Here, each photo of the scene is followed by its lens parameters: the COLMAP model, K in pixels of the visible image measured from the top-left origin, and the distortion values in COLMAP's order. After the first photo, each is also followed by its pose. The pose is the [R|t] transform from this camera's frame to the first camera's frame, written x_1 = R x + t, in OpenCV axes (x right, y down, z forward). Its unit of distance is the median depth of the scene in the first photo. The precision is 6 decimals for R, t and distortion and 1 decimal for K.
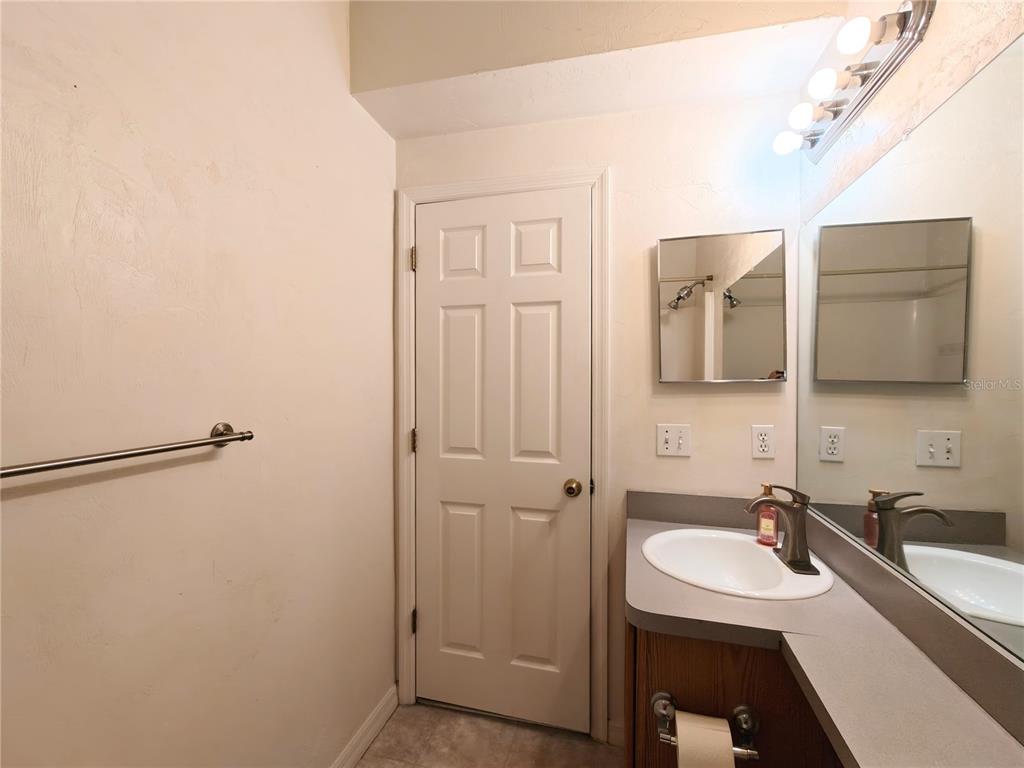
lens RADIAL K [[460.9, 0, 512.0], [0, 460.9, 384.0], [0, 0, 1]] dist [-0.000495, 0.000629]
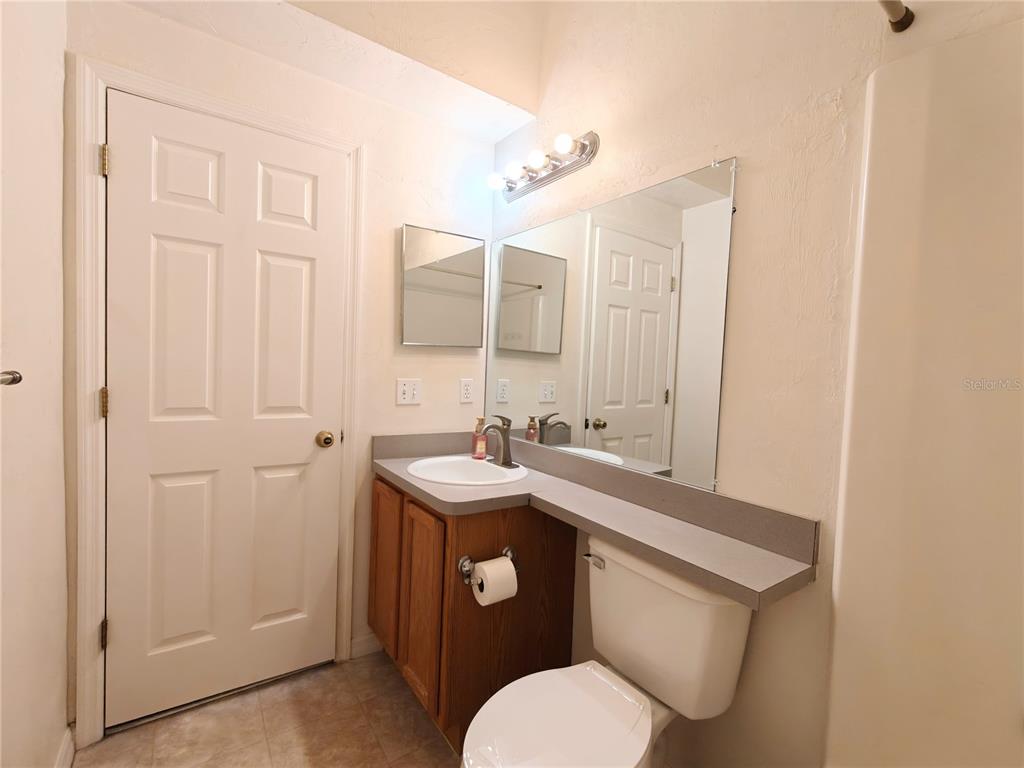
lens RADIAL K [[463.4, 0, 512.0], [0, 463.4, 384.0], [0, 0, 1]] dist [0.000771, 0.000721]
pose [[0.652057, -0.005534, 0.758150, -0.395765], [-0.033032, 0.998816, 0.035701, 0.047083], [-0.757450, -0.048322, 0.651102, -0.011498]]
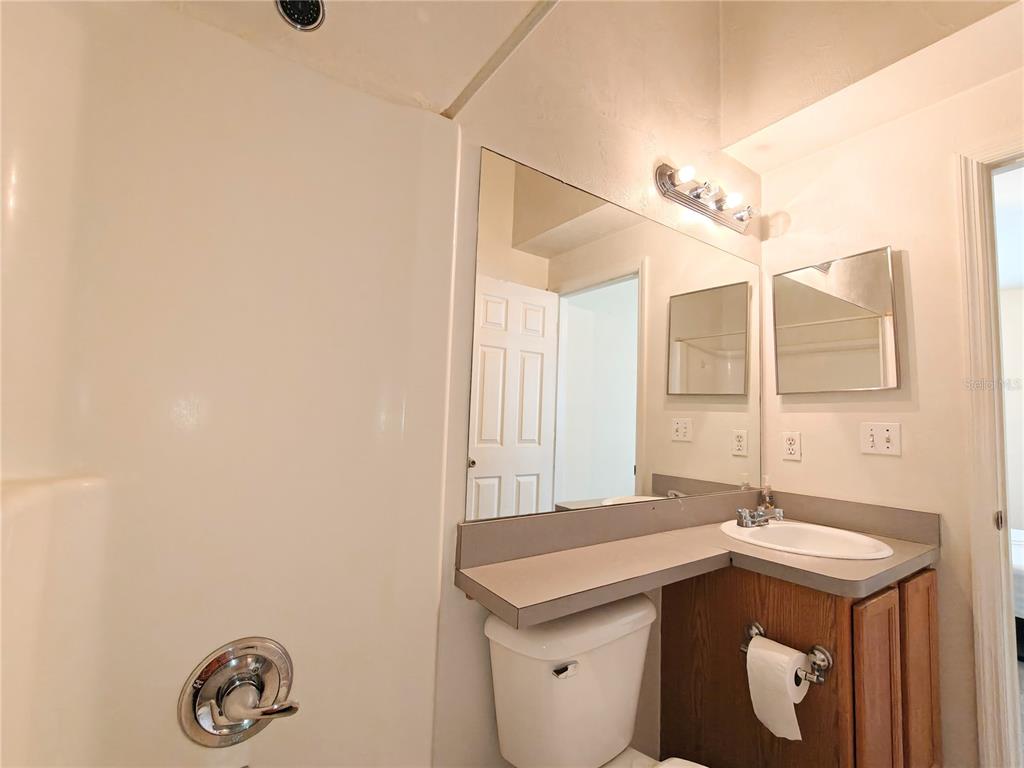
lens RADIAL K [[460.9, 0, 512.0], [0, 460.9, 384.0], [0, 0, 1]] dist [-0.000495, 0.000629]
pose [[0.754483, -0.034288, -0.655423, 0.867866], [-0.008609, 0.998031, -0.062121, 0.044109], [0.656263, 0.052512, 0.752703, -0.391750]]
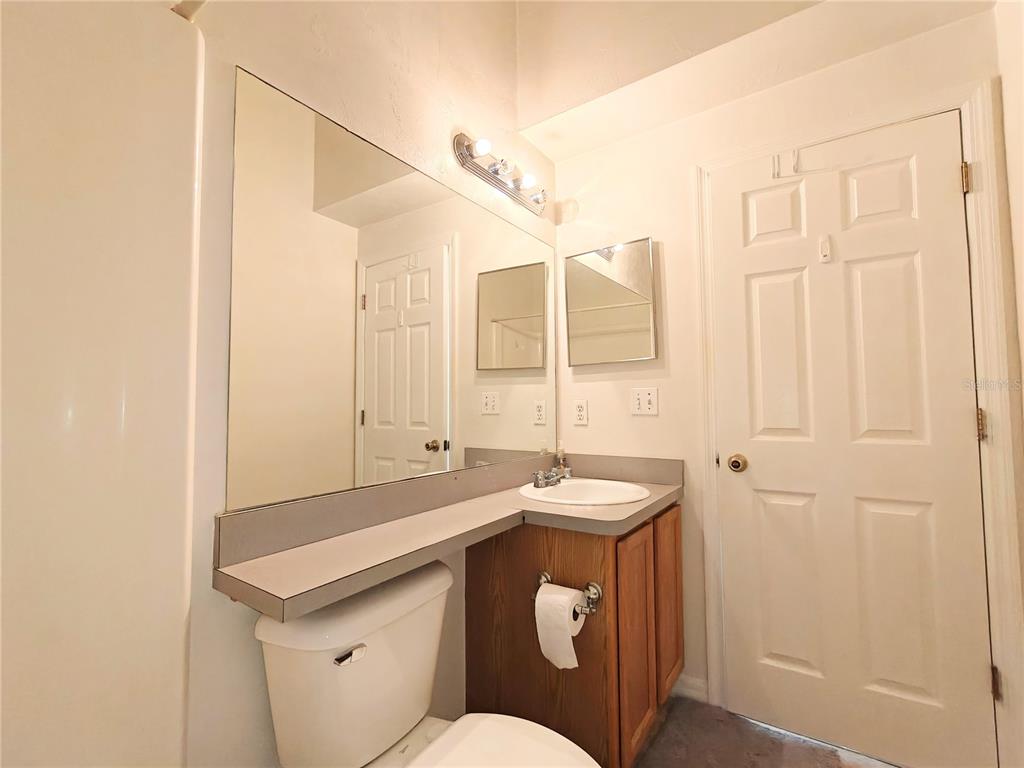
lens RADIAL K [[463.4, 0, 512.0], [0, 463.4, 384.0], [0, 0, 1]] dist [0.000771, 0.000721]
pose [[0.938665, -0.034420, -0.343109, 0.900808], [0.027878, 0.999324, -0.023983, 0.067037], [0.343703, 0.012947, 0.938989, -0.341654]]
